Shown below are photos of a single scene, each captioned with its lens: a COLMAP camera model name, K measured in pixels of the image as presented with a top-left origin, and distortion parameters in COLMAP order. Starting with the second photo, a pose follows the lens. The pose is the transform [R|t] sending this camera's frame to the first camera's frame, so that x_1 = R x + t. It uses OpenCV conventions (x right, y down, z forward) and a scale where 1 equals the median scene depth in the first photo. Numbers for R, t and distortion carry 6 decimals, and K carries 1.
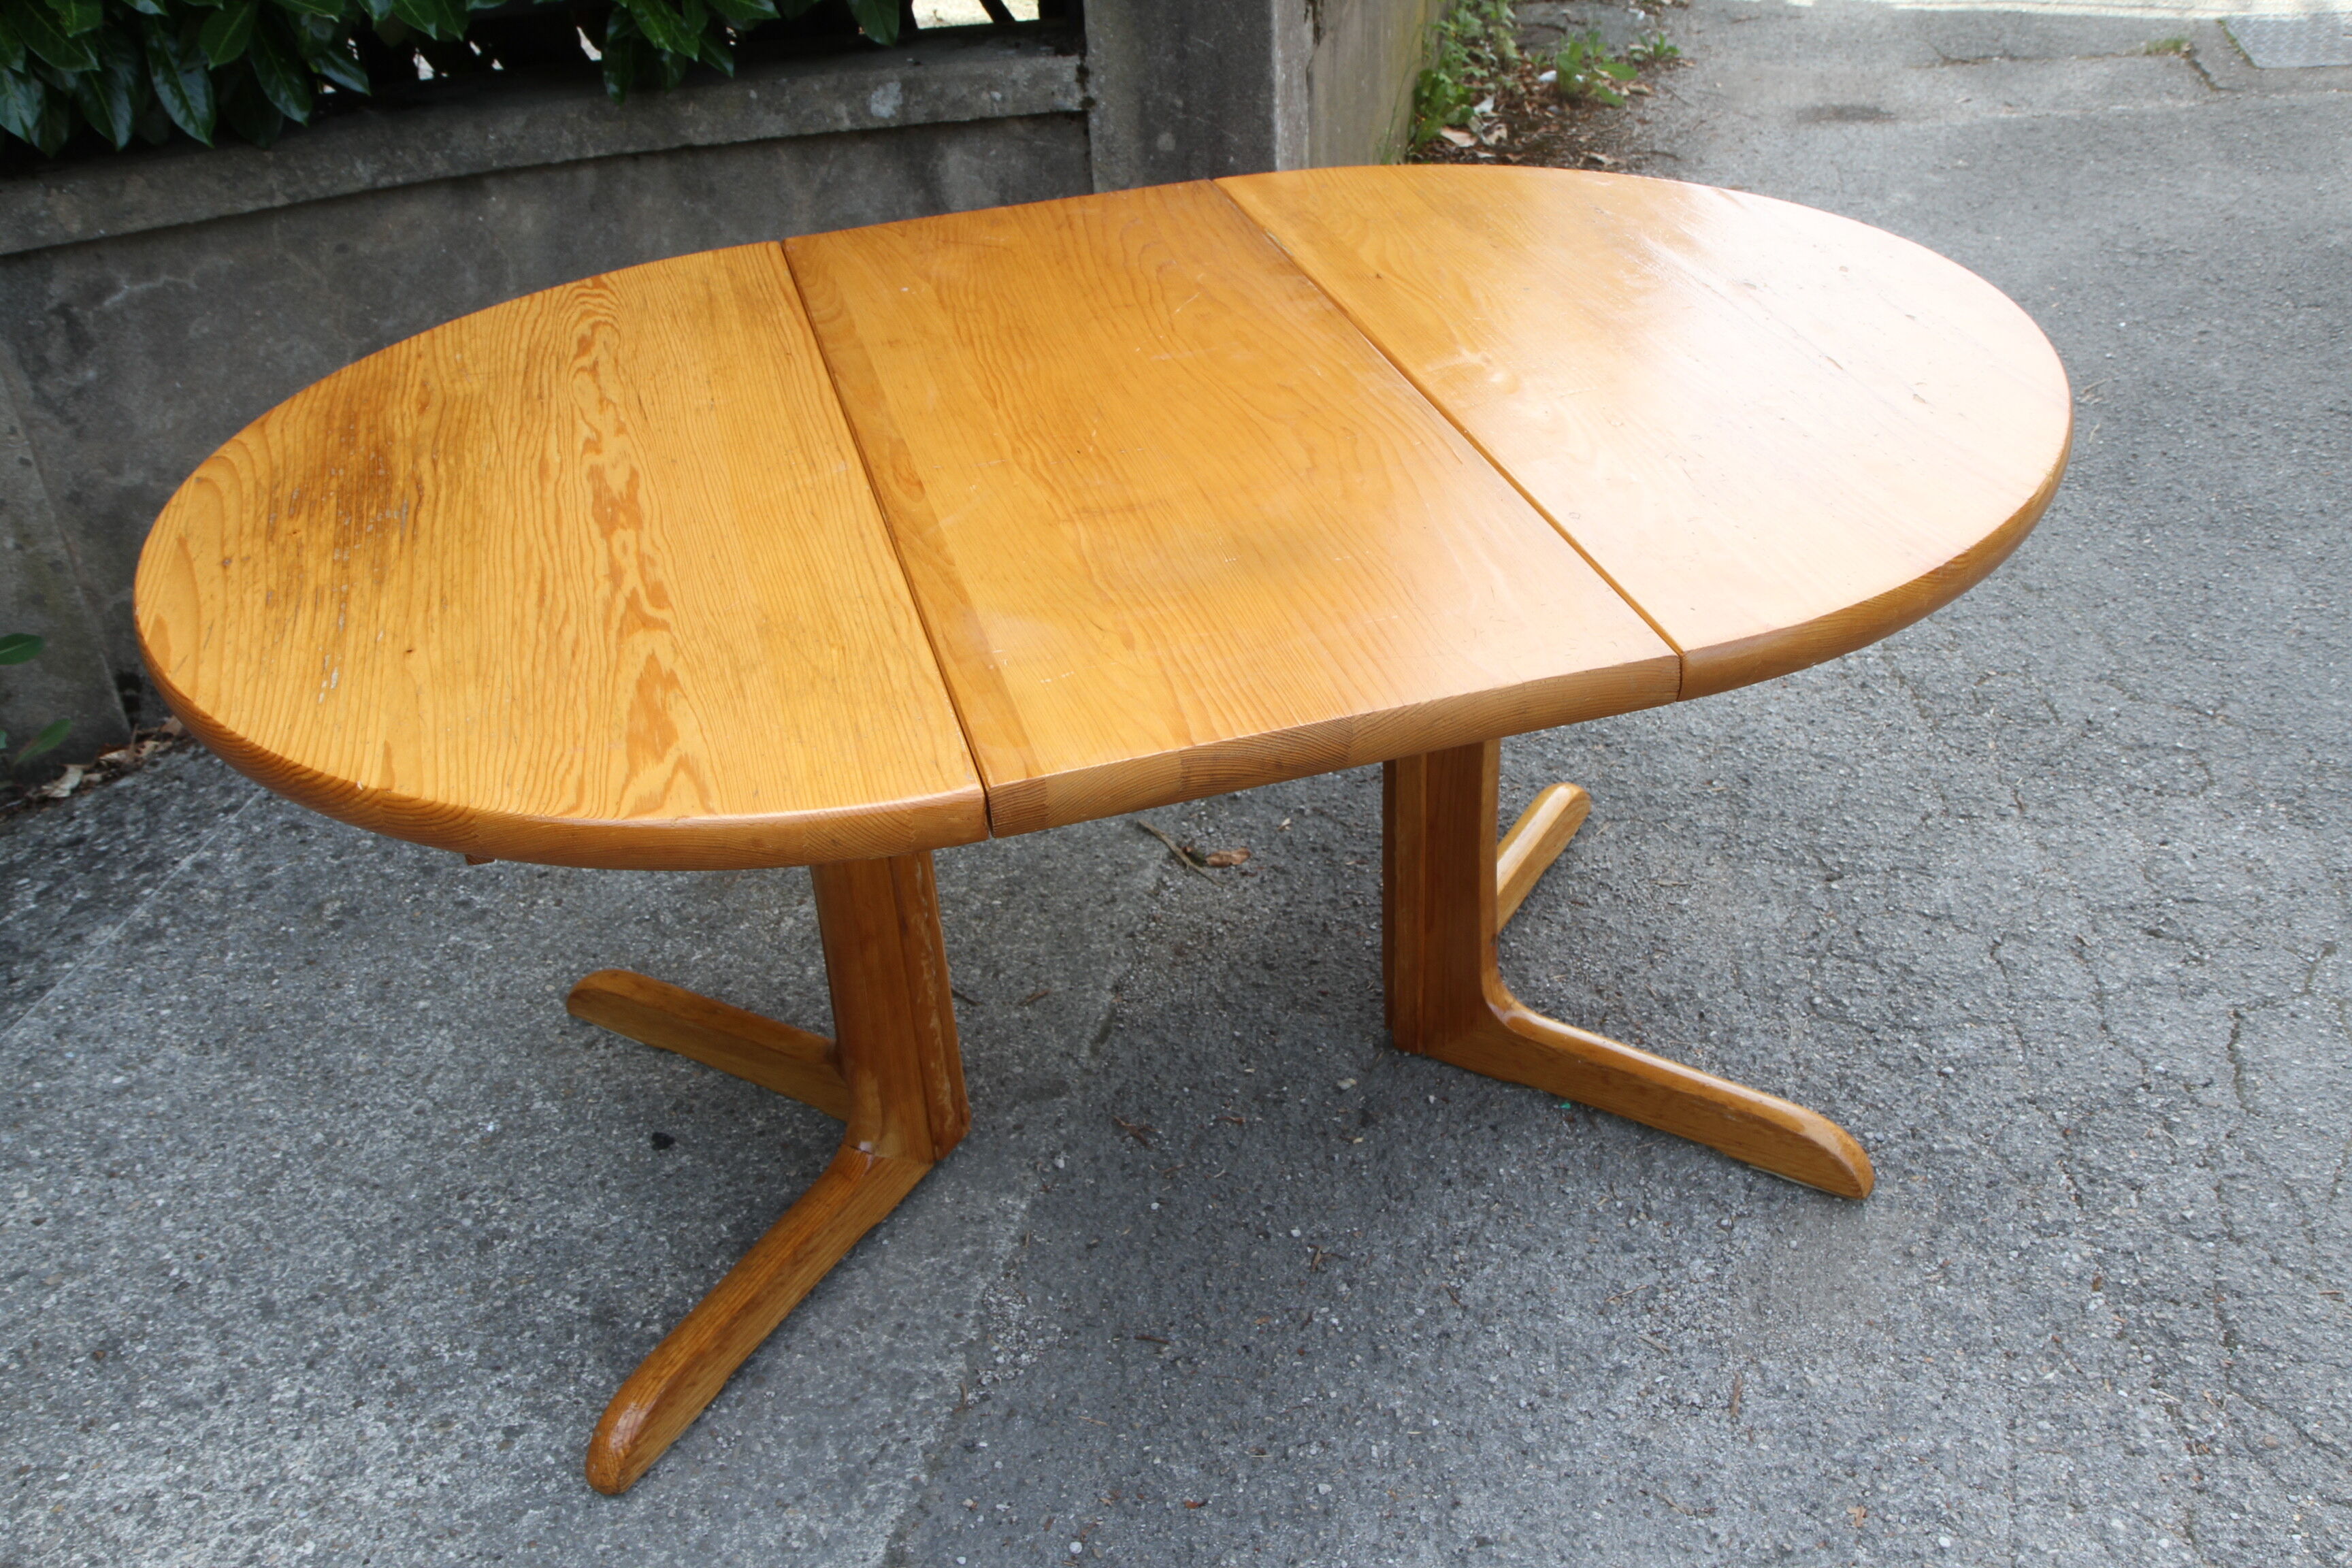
lens RADIAL K [[2164.5, 0, 1196.1], [0, 2164.5, 816.8], [0, 0, 1]] dist [-0.051169, 0.147720]
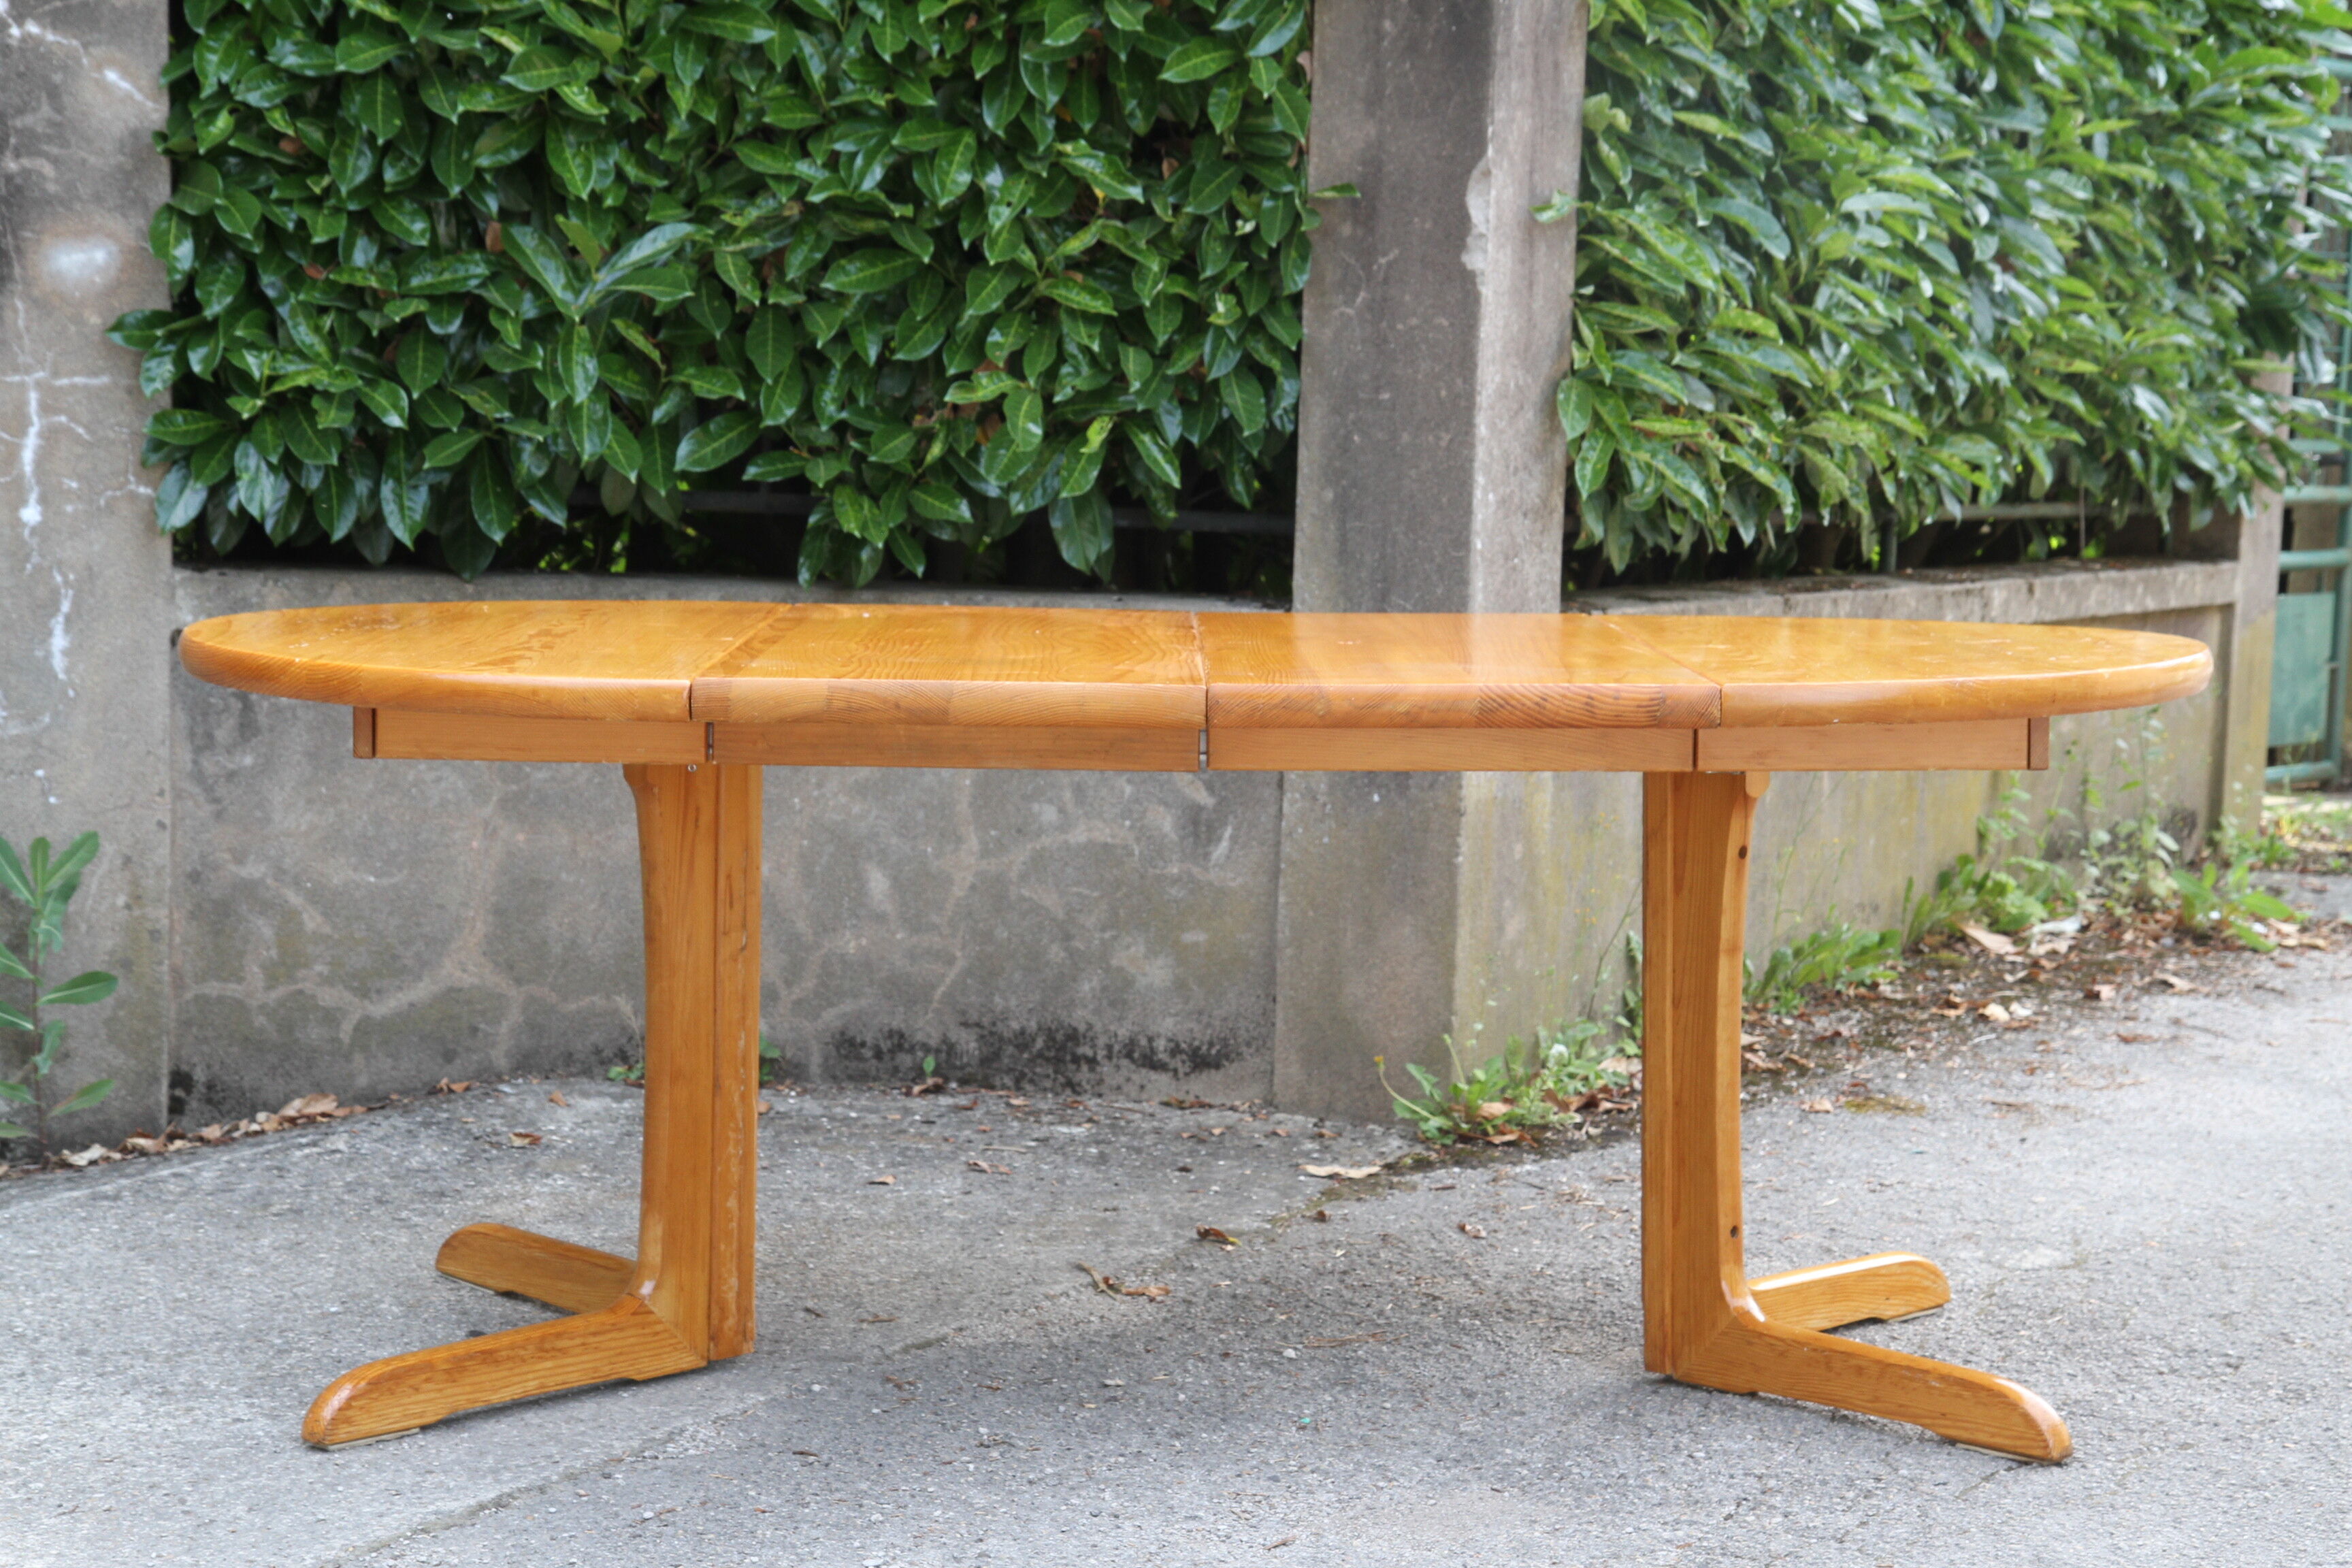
lens RADIAL K [[4251.2, 0, 1172.7], [0, 4251.2, 838.1], [0, 0, 1]] dist [0.205467, 0.417644]
pose [[0.944502, 0.110004, -0.309541, 0.621460], [-0.232448, 0.889623, -0.393115, 0.612154], [0.232130, 0.443250, 0.865820, -0.743485]]
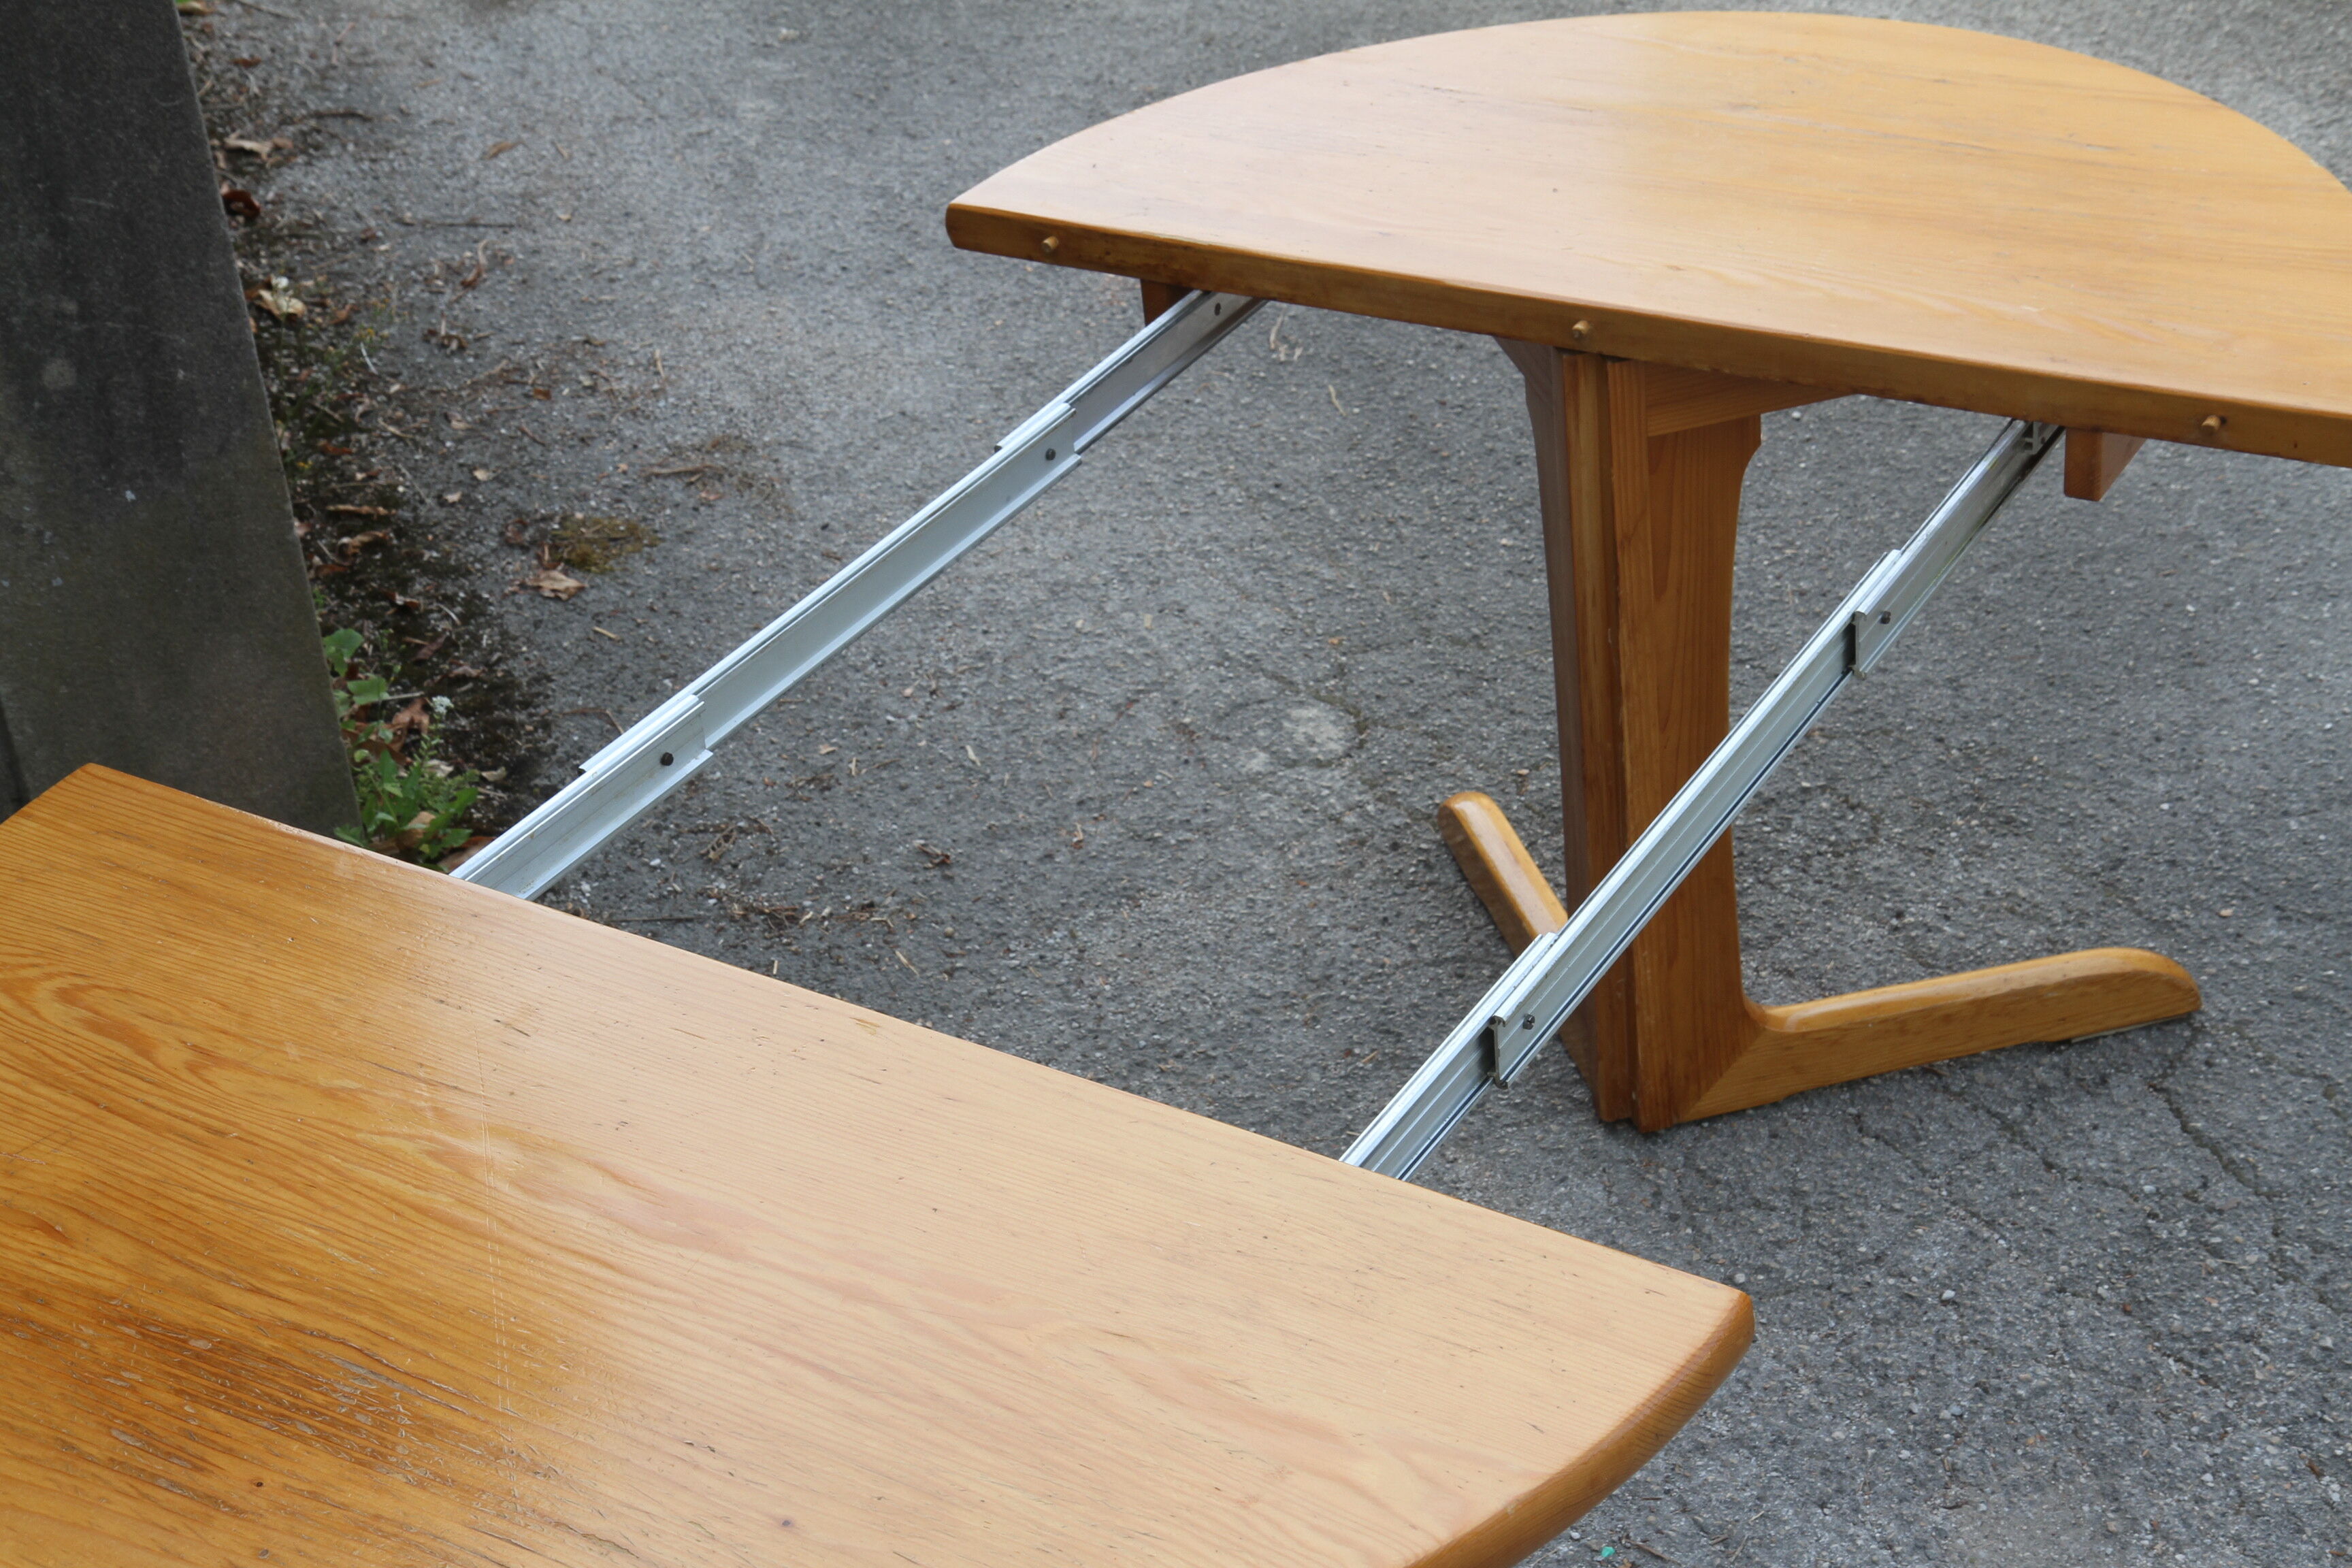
lens RADIAL K [[3779.7, 0, 1181.3], [0, 3779.7, 829.4], [0, 0, 1]] dist [0.137001, 0.298272]
pose [[0.780188, -0.333086, 0.529491, -0.475059], [0.357819, 0.931925, 0.059010, -0.193357], [-0.513101, 0.143423, 0.846260, -0.026594]]
